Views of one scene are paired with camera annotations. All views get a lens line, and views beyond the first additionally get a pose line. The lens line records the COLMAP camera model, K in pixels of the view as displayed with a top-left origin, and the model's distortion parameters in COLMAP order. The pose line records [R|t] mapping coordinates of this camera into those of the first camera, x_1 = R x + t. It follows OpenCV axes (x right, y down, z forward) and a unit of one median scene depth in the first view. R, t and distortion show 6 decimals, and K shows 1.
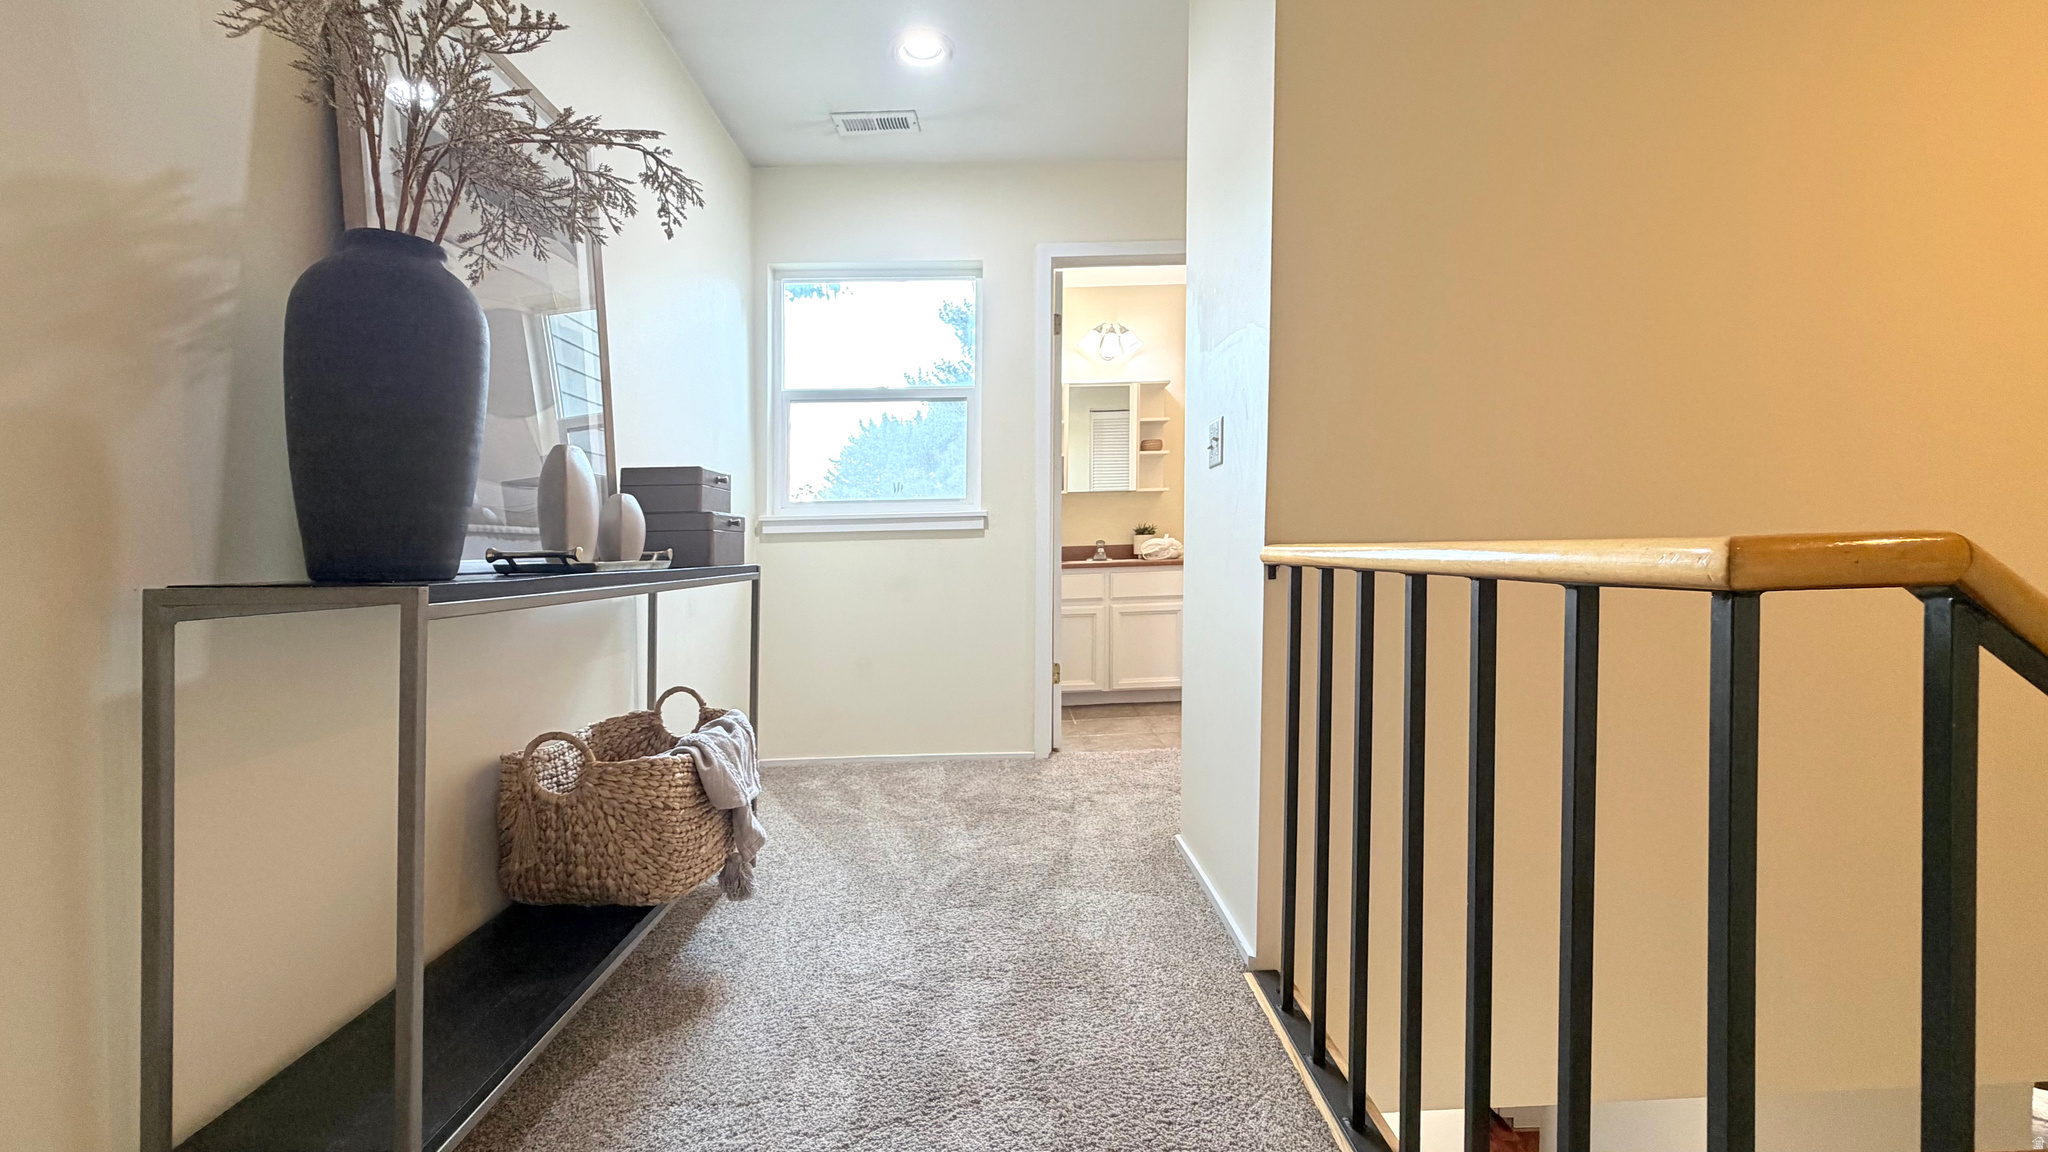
lens RADIAL K [[824.9, 0, 1022.6], [0, 824.9, 562.6], [0, 0, 1]] dist [0.002403, -0.000001]
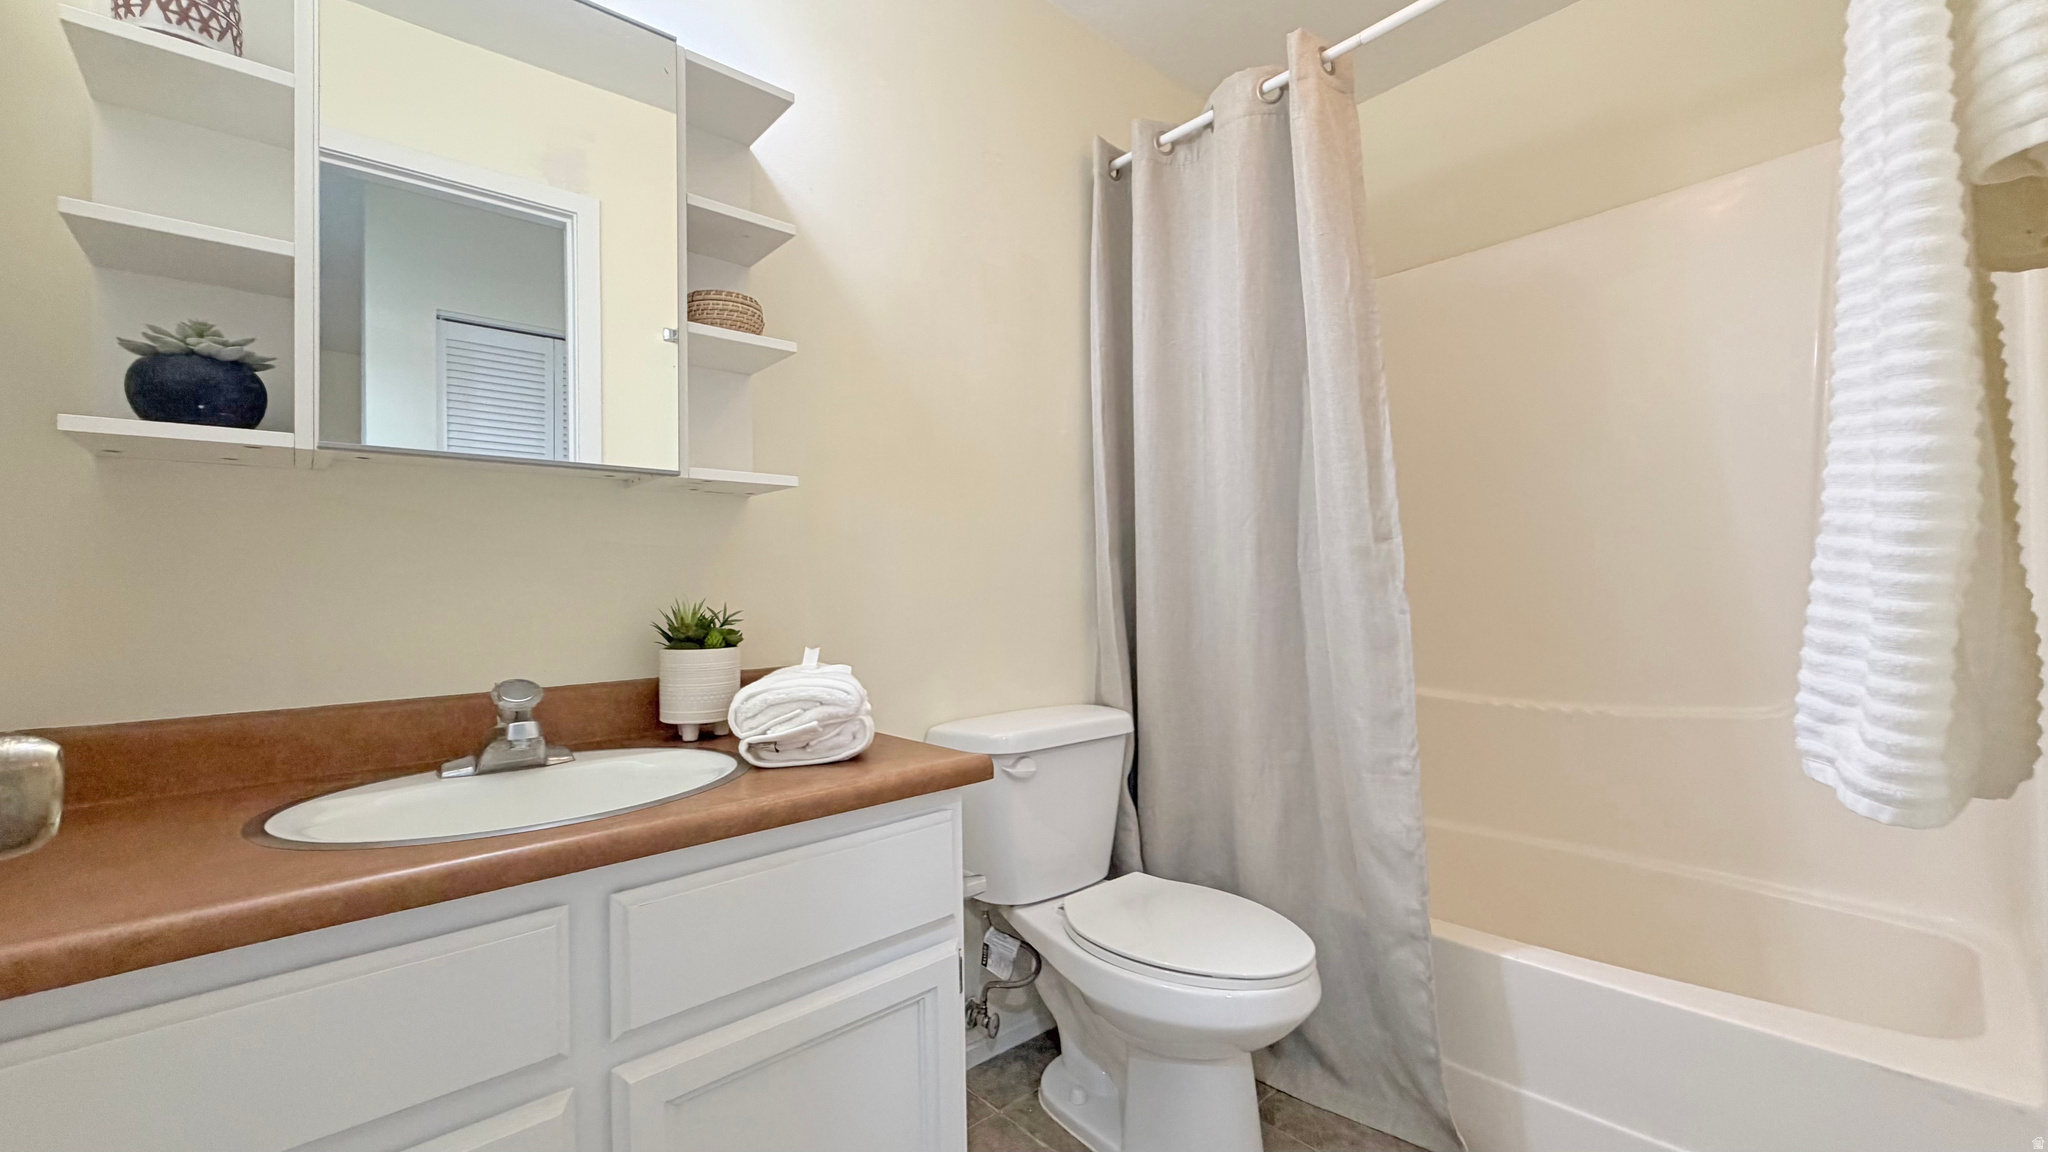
lens RADIAL K [[824.9, 0, 1019.9], [0, 824.9, 589.0], [0, 0, 1]] dist [0.002403, -0.000001]
pose [[0.767029, -0.020147, 0.641296, 0.055391], [0.029987, 0.999540, -0.004465, -0.047524], [-0.640911, 0.022655, 0.767281, 0.734207]]
